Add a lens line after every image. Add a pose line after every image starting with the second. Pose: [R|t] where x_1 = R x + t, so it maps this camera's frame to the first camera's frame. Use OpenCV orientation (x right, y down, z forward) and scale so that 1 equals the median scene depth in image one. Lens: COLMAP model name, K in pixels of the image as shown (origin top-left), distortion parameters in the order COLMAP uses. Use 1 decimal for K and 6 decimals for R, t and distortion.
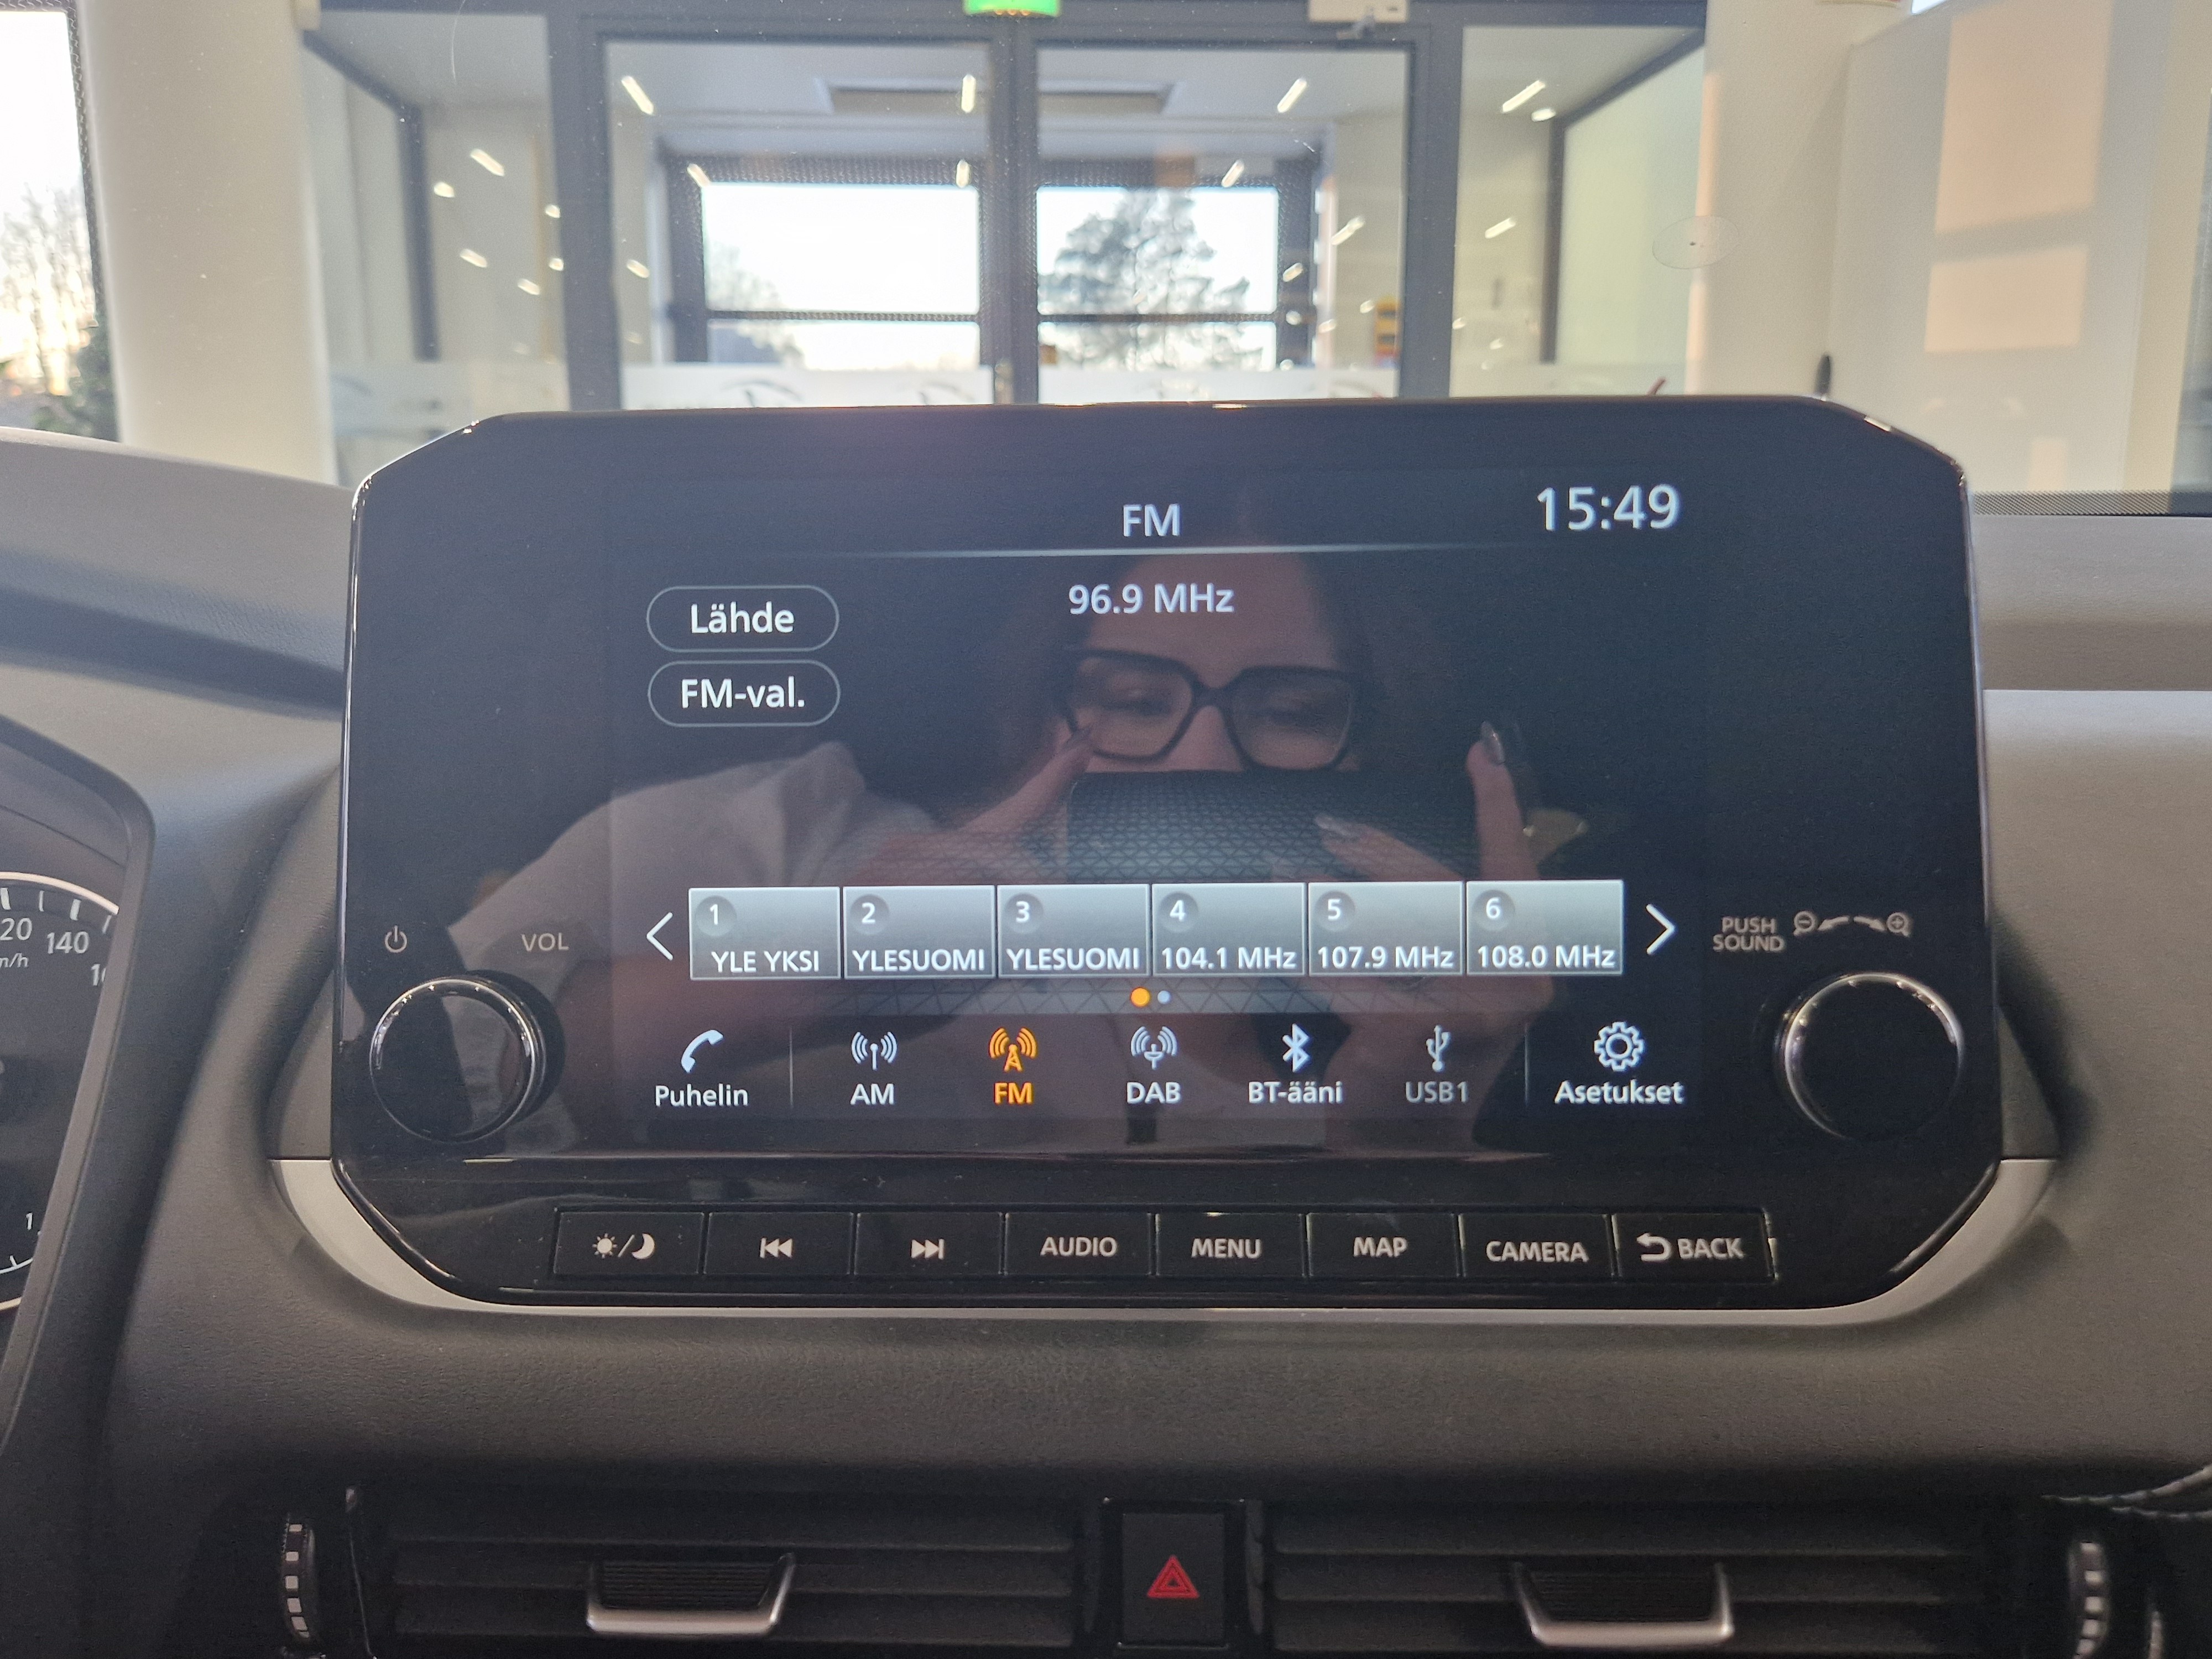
lens RADIAL K [[1628.1, 0, 1066.7], [0, 1628.1, 829.4], [0, 0, 1]] dist [0.047924, -0.043522]
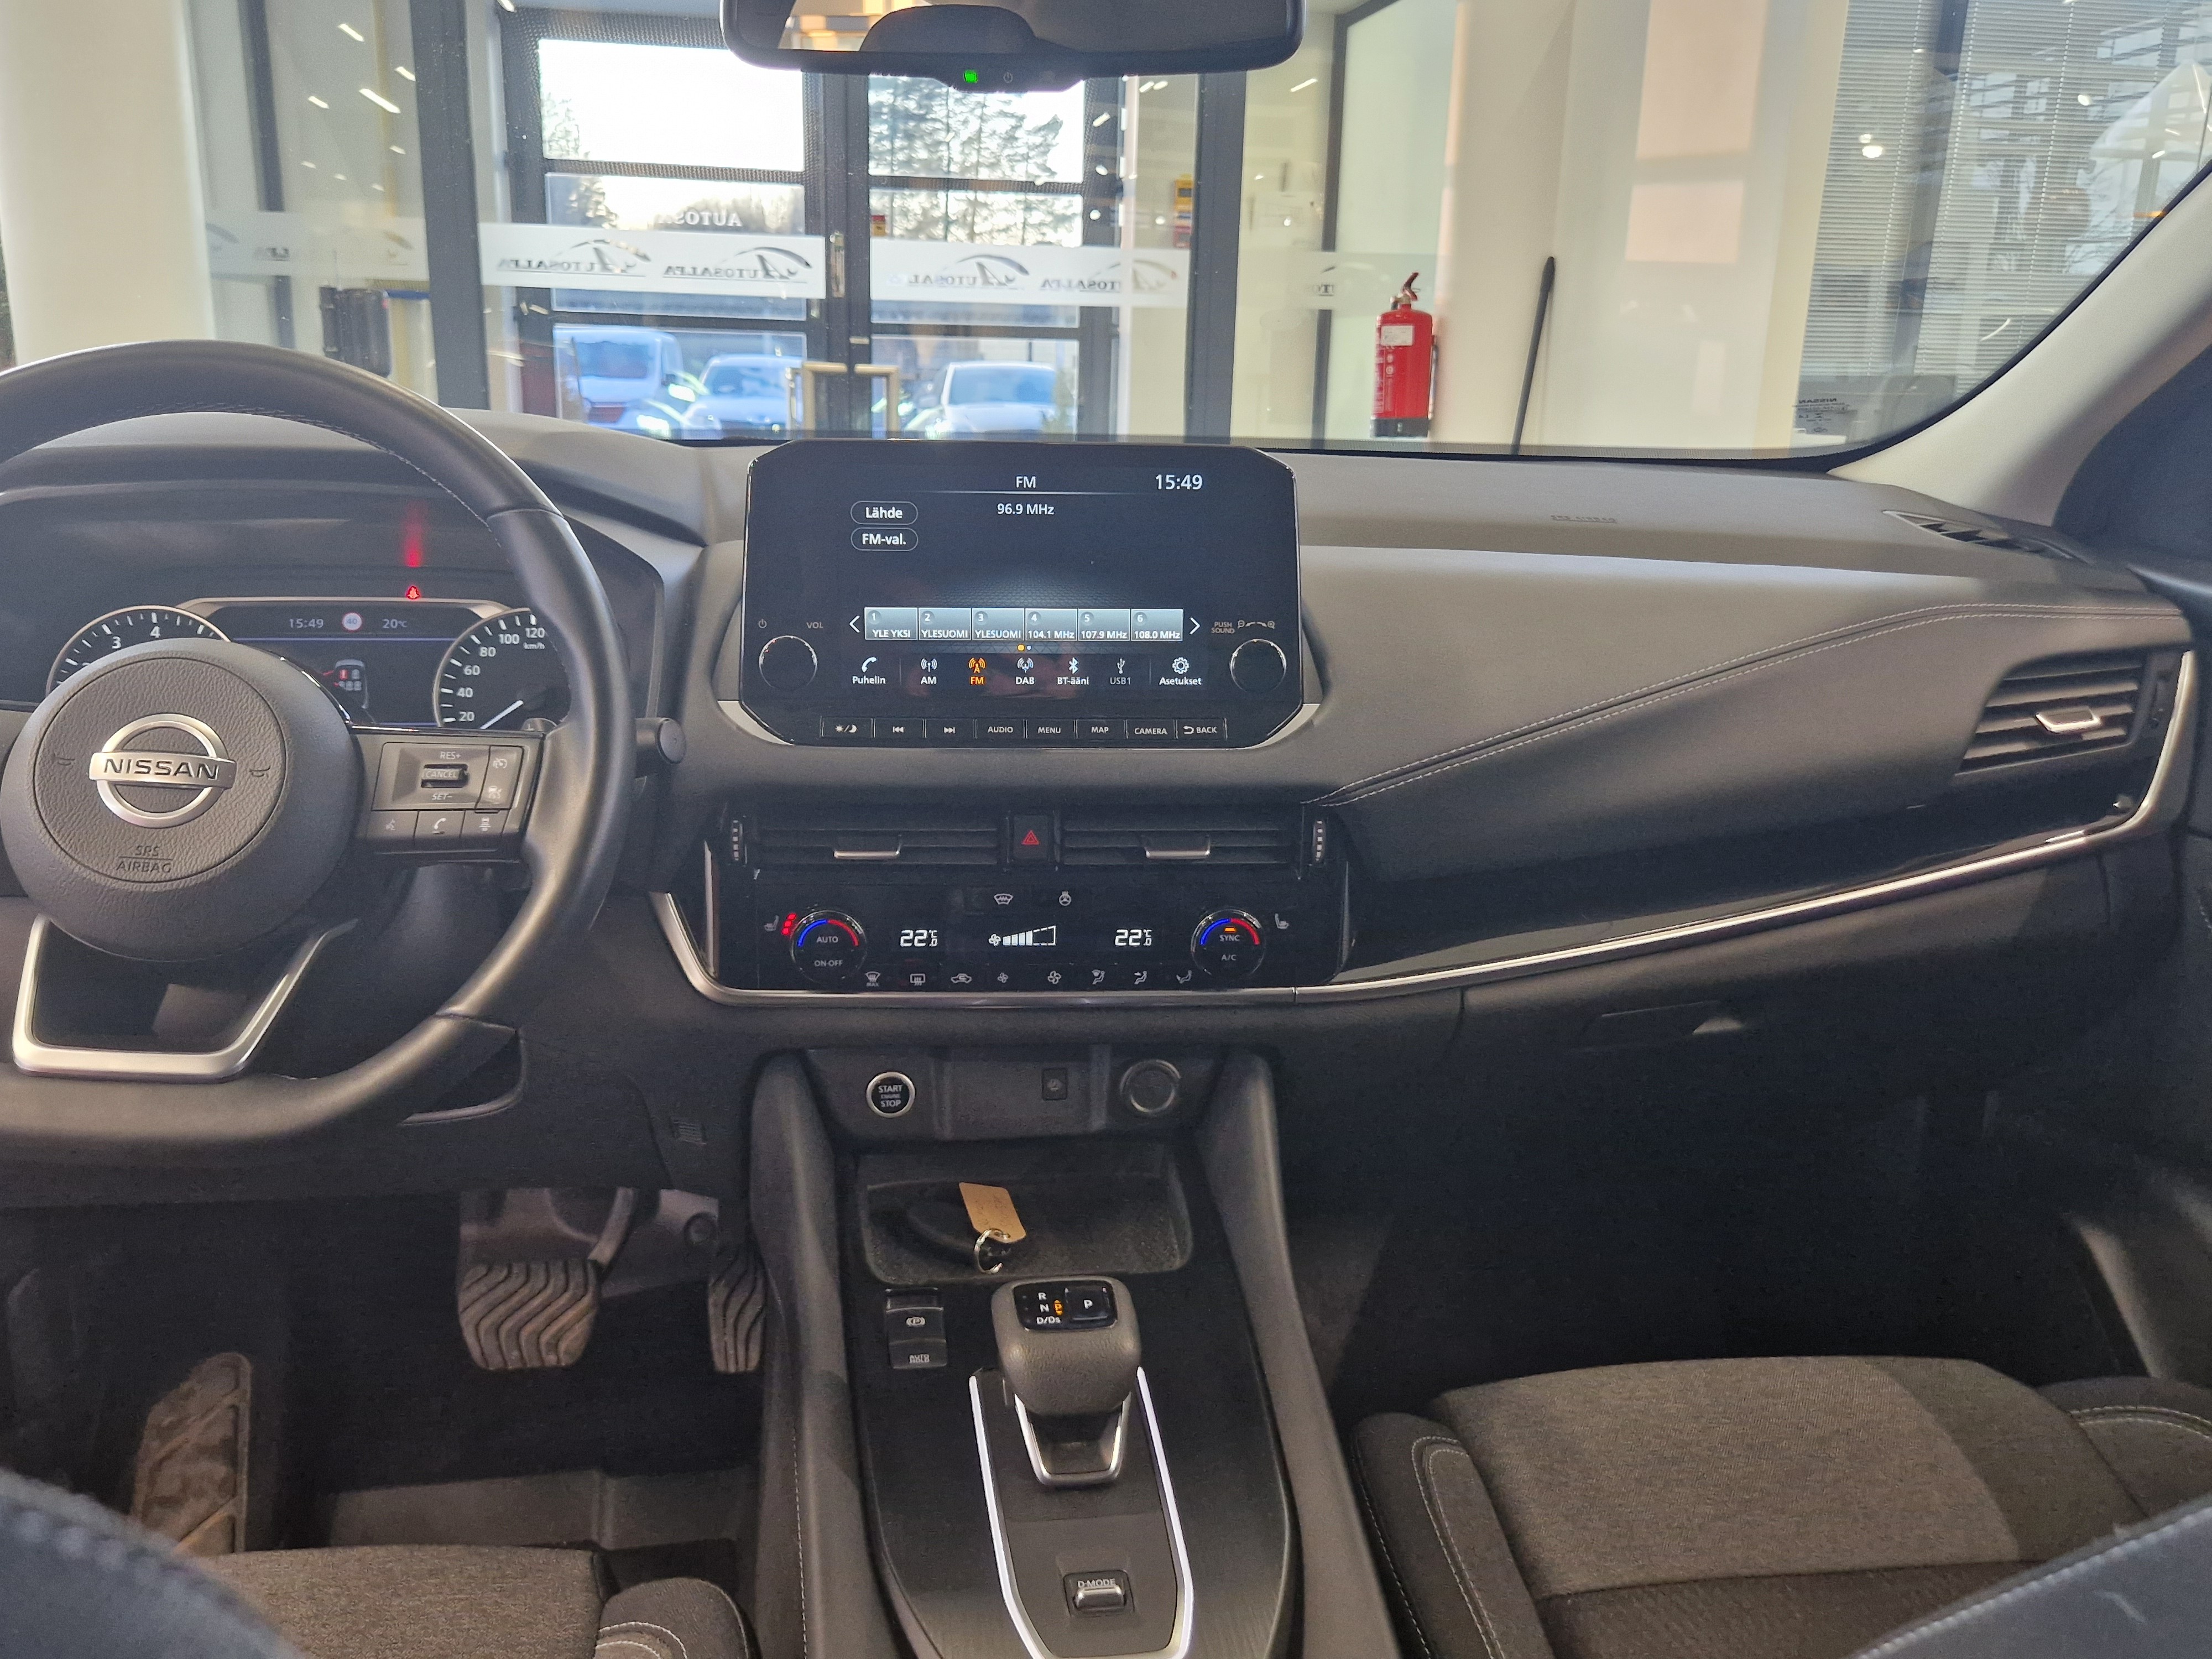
lens RADIAL K [[1628.1, 0, 1066.7], [0, 1628.1, 829.4], [0, 0, 1]] dist [0.047924, -0.043522]
pose [[0.993050, -0.000437, 0.117696, -0.217466], [-0.010413, 0.995745, 0.091557, 0.159695], [-0.117235, -0.092146, 0.988820, -1.929441]]
